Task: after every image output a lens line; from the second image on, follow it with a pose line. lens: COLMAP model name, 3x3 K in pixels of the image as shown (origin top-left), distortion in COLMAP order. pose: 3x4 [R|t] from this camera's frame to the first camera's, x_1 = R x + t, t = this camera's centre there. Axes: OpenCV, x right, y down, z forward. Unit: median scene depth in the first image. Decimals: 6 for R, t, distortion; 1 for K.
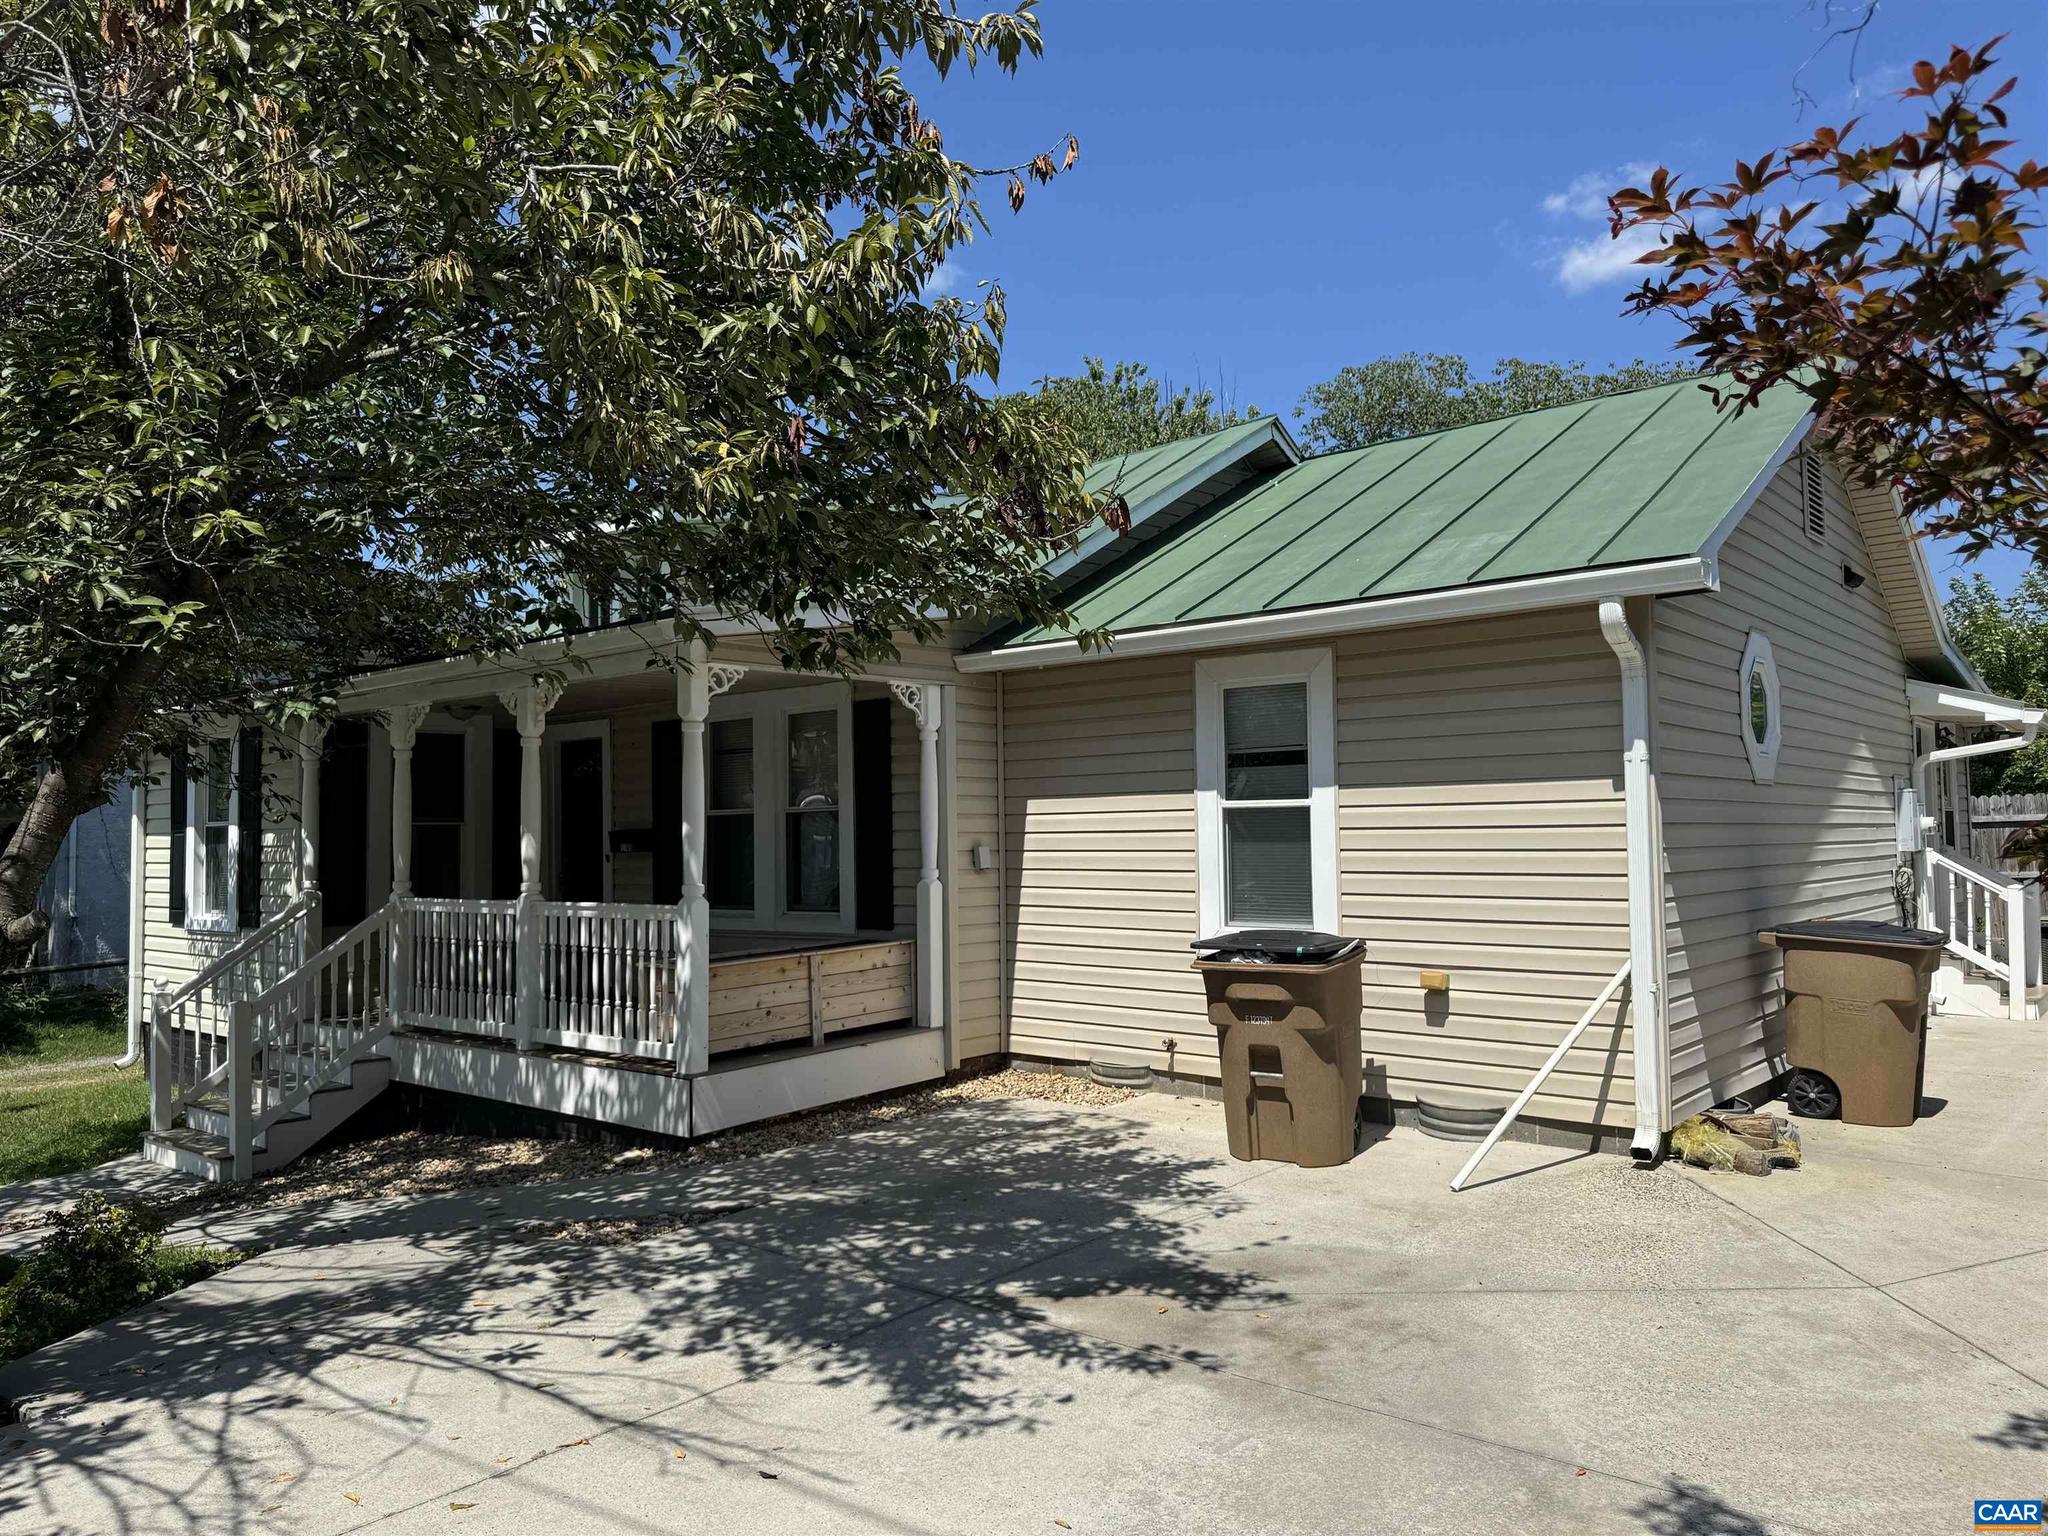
lens RADIAL K [[1453.1, 0, 1023.8], [0, 1453.1, 769.5], [0, 0, 1]] dist [0.019305, -0.021427]
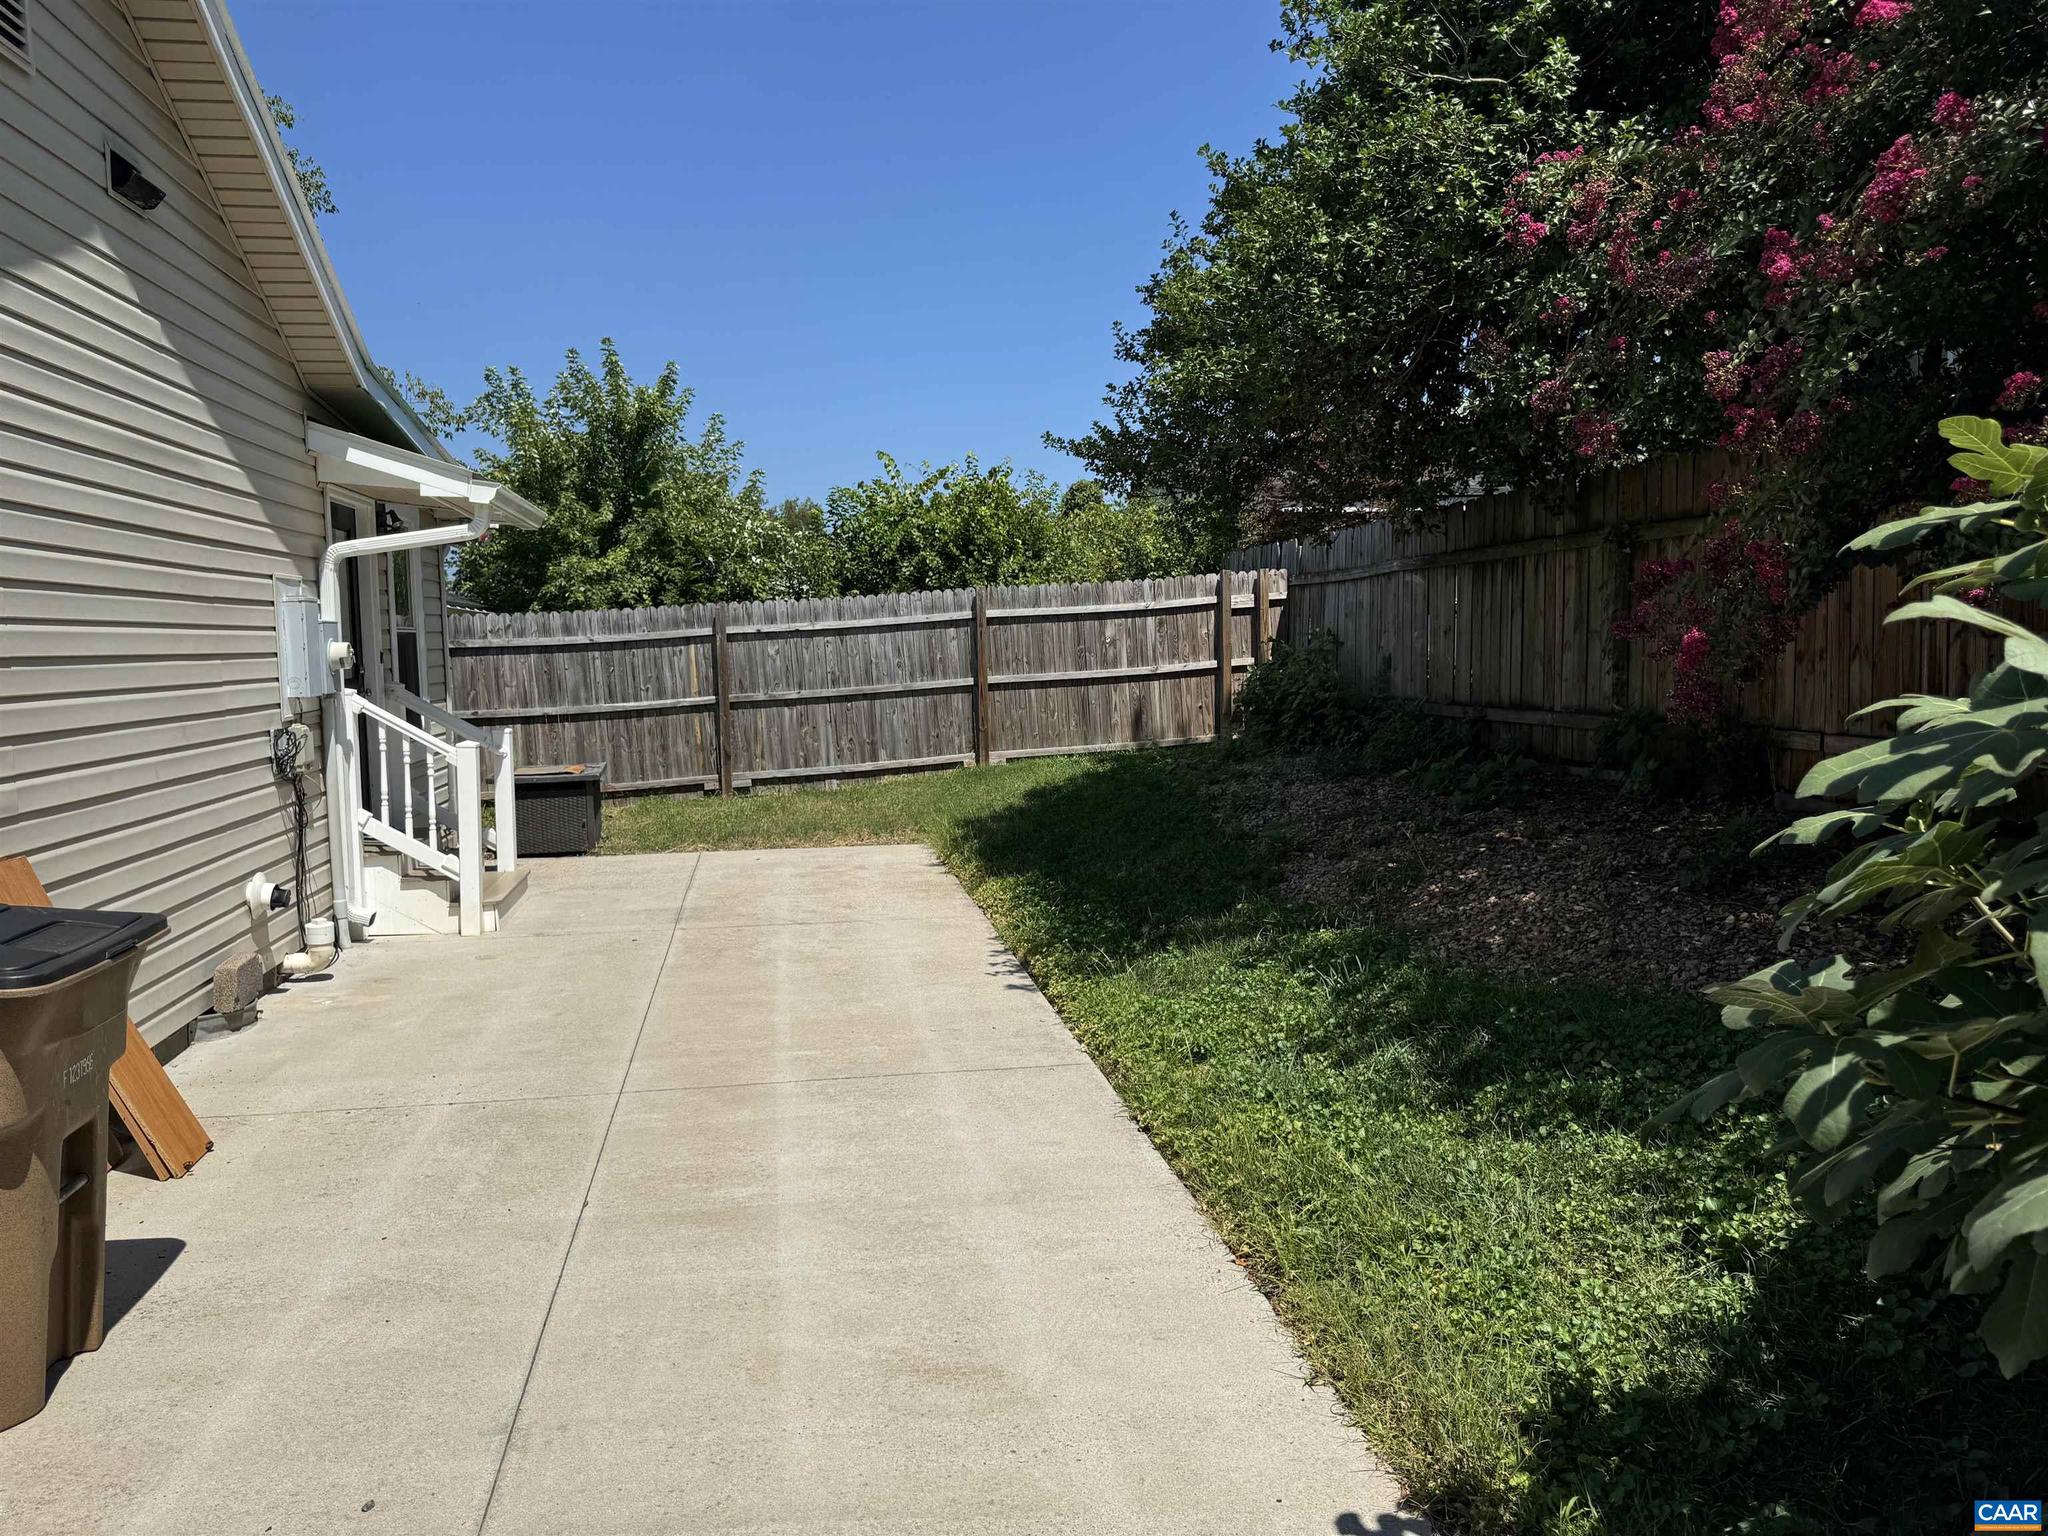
lens RADIAL K [[1453.1, 0, 1024.1], [0, 1453.1, 767.3], [0, 0, 1]] dist [0.019305, -0.021427]
pose [[0.637401, -0.065501, 0.767744, 0.313331], [-0.027651, 0.993794, 0.107743, 0.009966], [-0.770036, -0.089905, 0.631634, 0.356697]]
